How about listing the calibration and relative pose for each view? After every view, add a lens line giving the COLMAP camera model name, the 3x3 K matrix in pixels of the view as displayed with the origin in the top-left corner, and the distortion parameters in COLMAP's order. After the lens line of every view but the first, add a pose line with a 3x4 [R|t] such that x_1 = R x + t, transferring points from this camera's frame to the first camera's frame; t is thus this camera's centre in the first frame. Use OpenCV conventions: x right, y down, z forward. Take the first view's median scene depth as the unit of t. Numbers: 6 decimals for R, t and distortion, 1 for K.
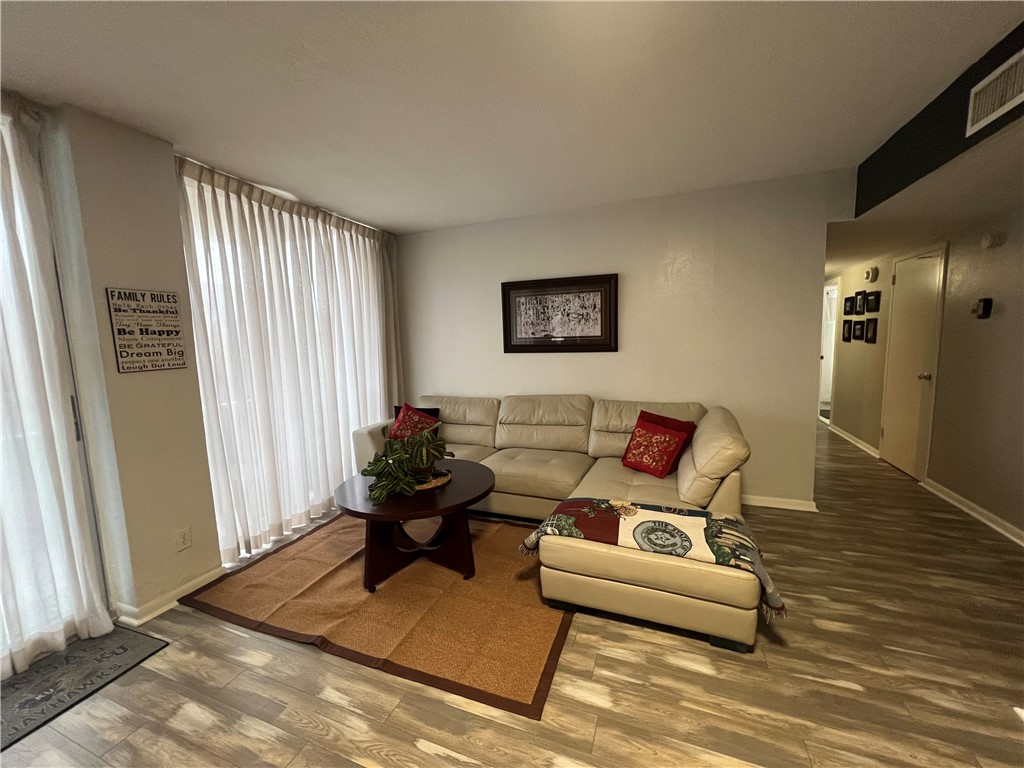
lens RADIAL K [[414.6, 0, 514.3], [0, 414.6, 386.5], [0, 0, 1]] dist [0.000752, -0.000058]
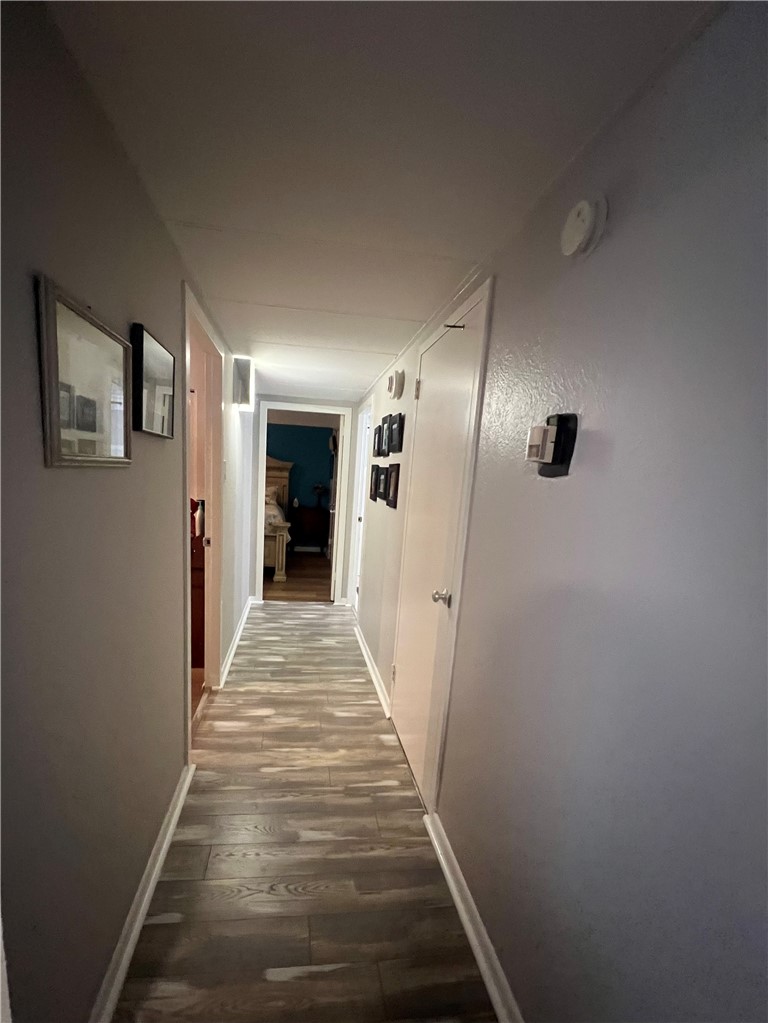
lens RADIAL K [[414.2, 0, 384.0], [0, 414.2, 511.5], [0, 0, 1]] dist [0.000752, -0.000058]
pose [[0.856225, 0.076917, 0.510845, 0.579794], [-0.064662, 0.997034, -0.041742, -0.076980], [-0.512541, 0.002708, 0.858659, 0.537265]]
